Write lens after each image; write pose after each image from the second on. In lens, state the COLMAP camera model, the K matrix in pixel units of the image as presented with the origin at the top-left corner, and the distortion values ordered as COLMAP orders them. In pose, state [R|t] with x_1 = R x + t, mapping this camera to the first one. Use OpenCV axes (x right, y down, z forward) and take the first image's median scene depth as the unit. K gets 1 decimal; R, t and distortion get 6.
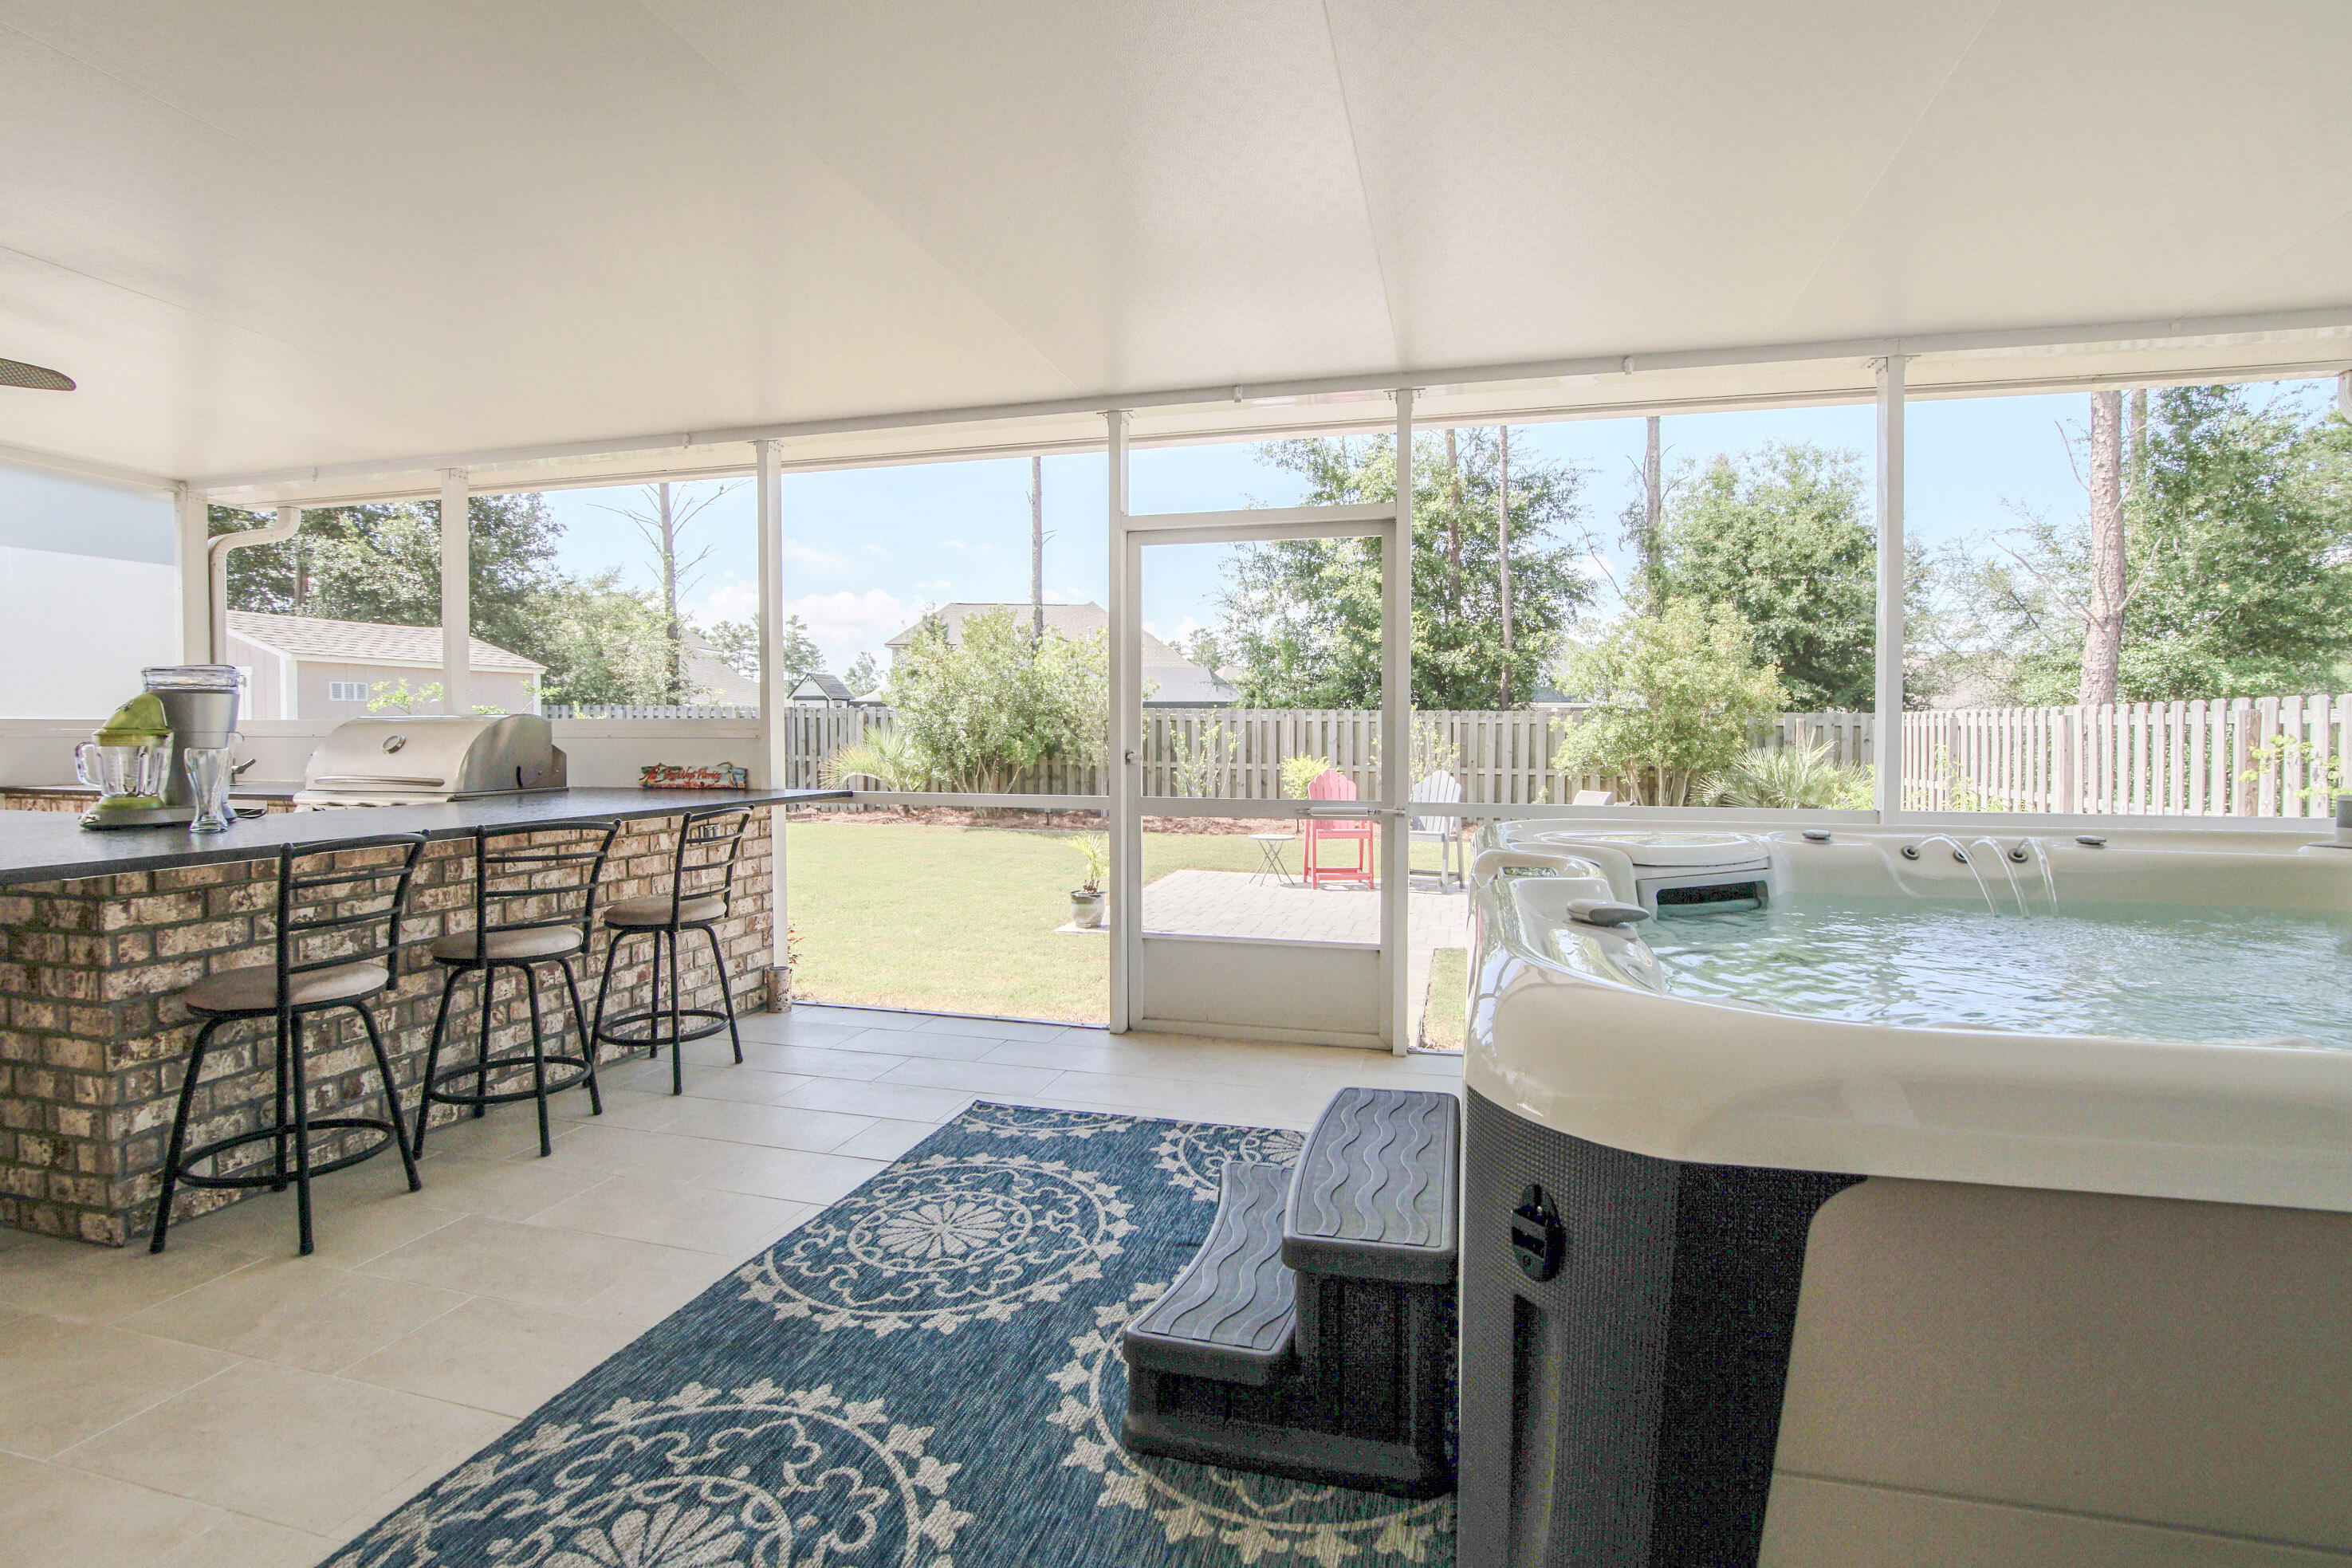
lens RADIAL K [[1042.1, 0, 1210.6], [0, 1042.1, 734.8], [0, 0, 1]] dist [-0.037769, 0.005457]
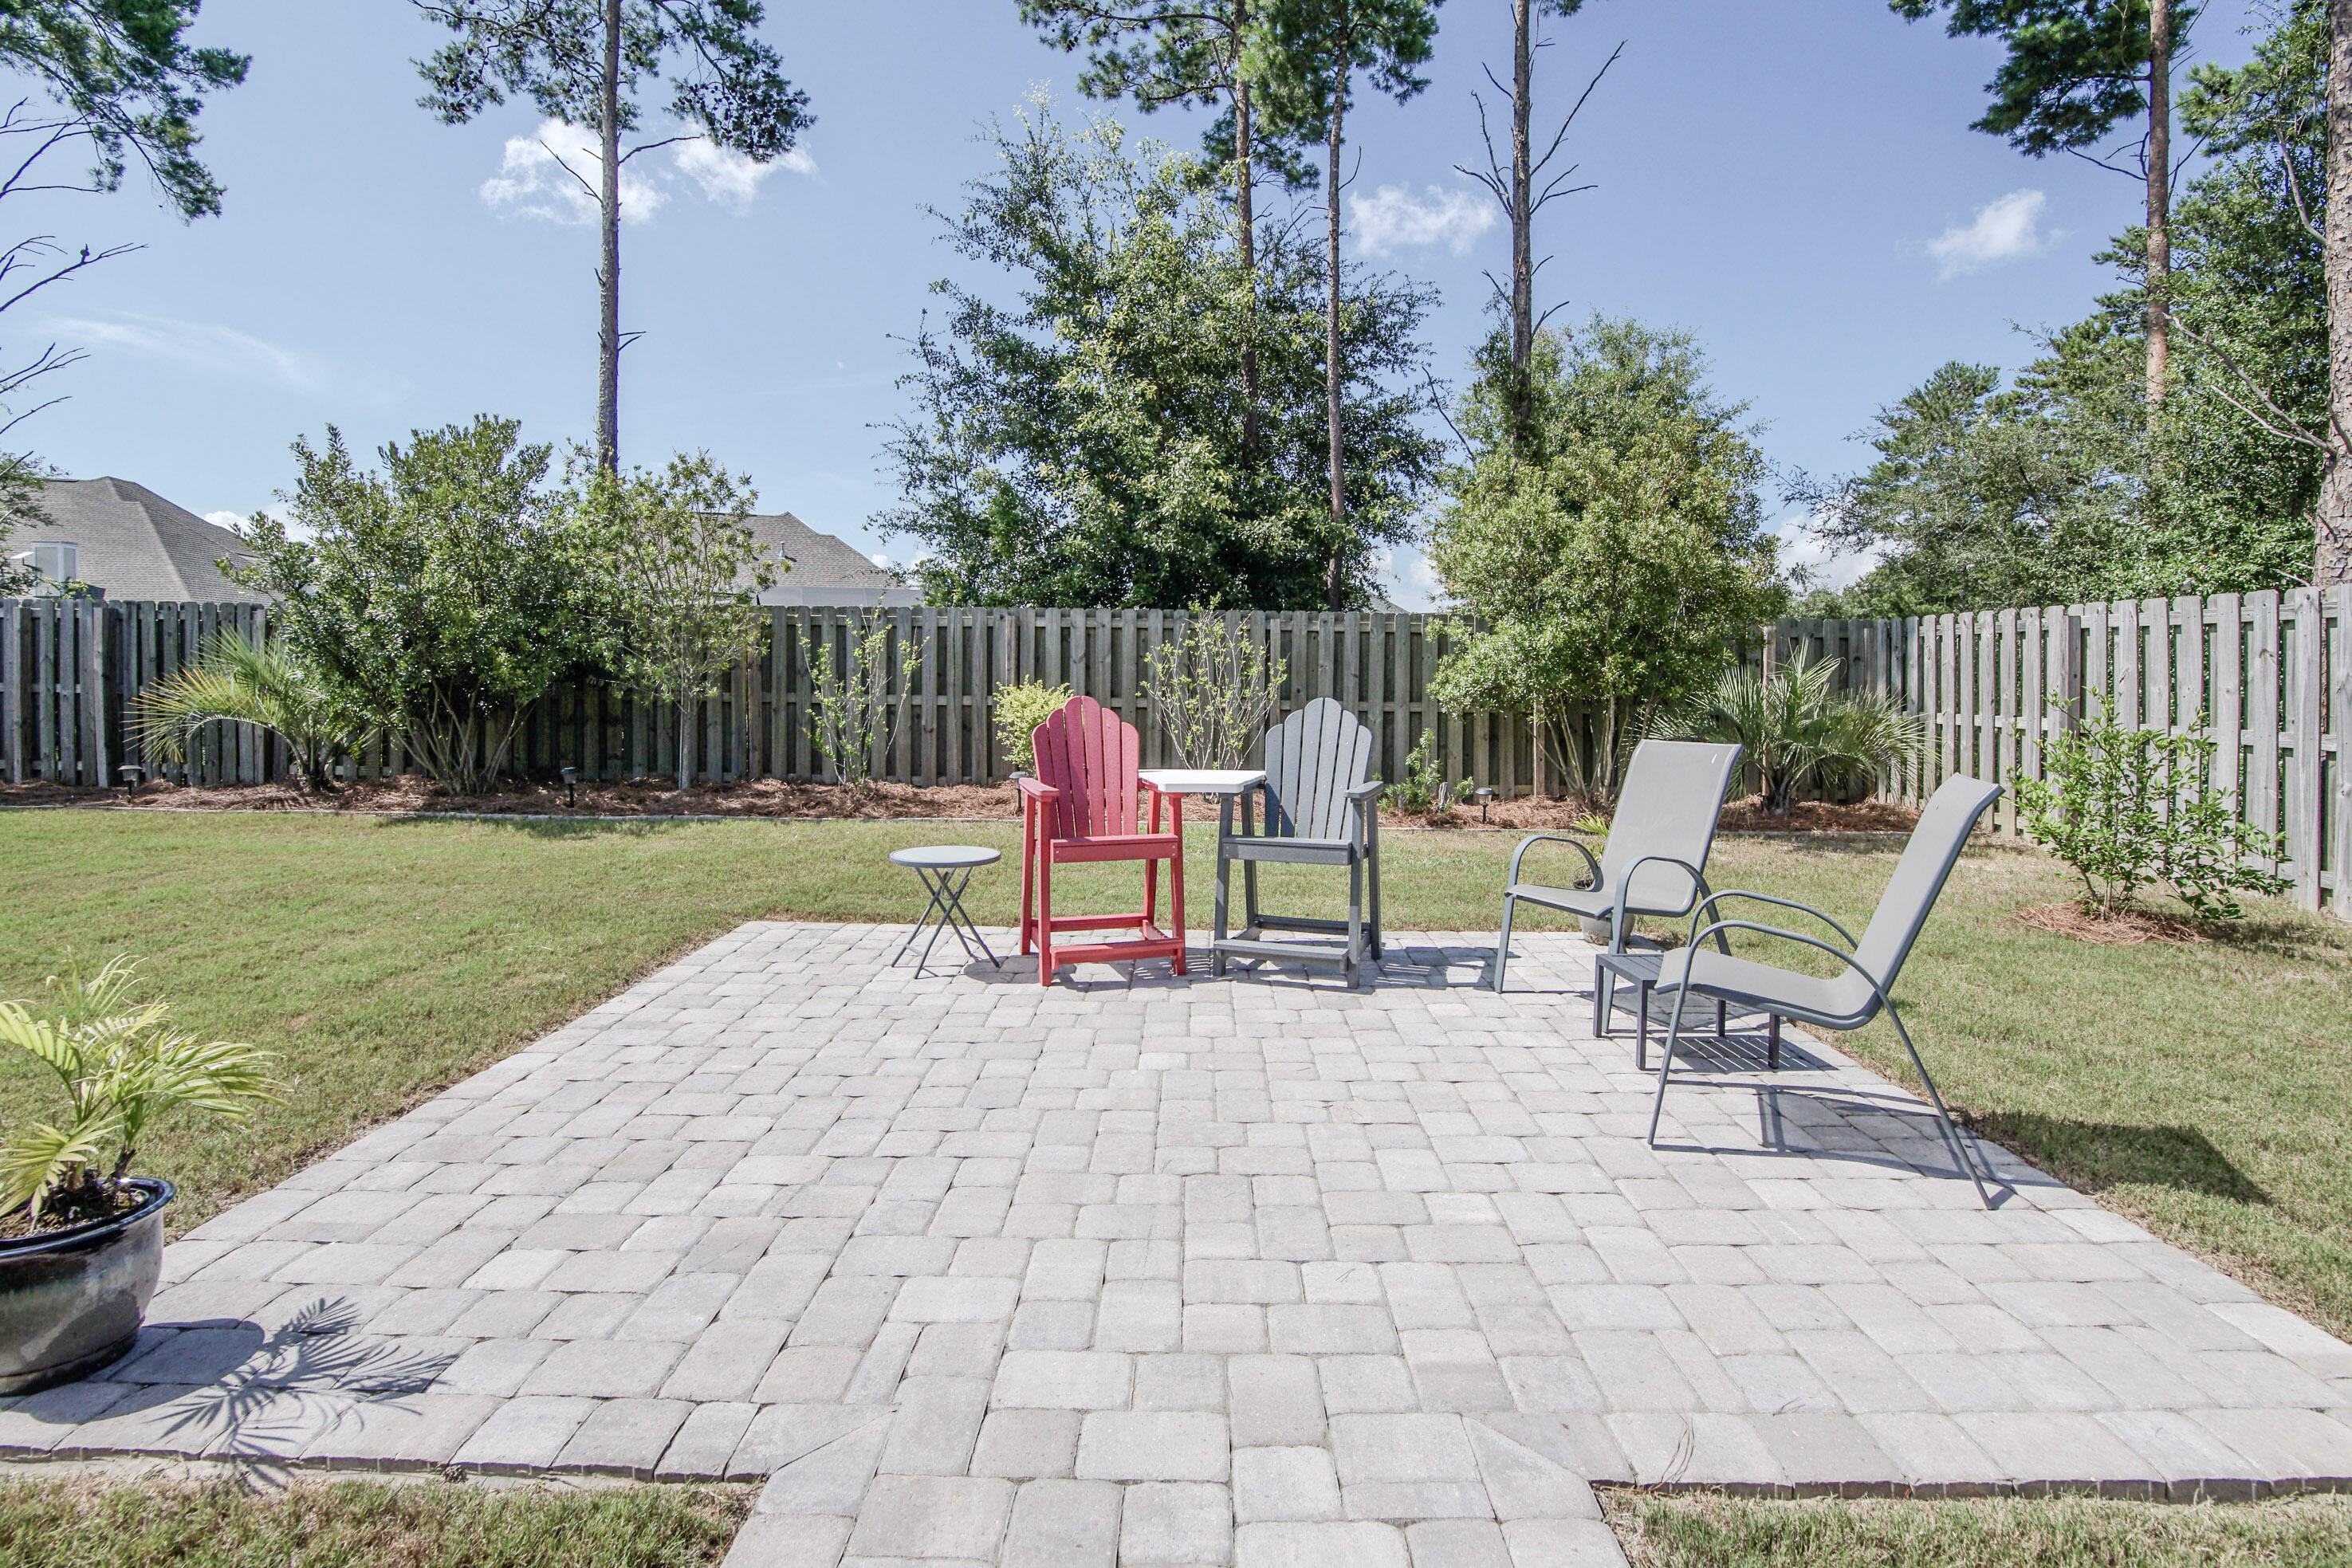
lens RADIAL K [[1042.1, 0, 1190.8], [0, 1042.1, 673.7], [0, 0, 1]] dist [-0.037769, 0.005457]
pose [[0.973053, 0.003106, 0.230561, 0.040108], [-0.002390, 0.999991, -0.003382, 0.017155], [-0.230570, 0.002740, 0.973052, 0.388707]]
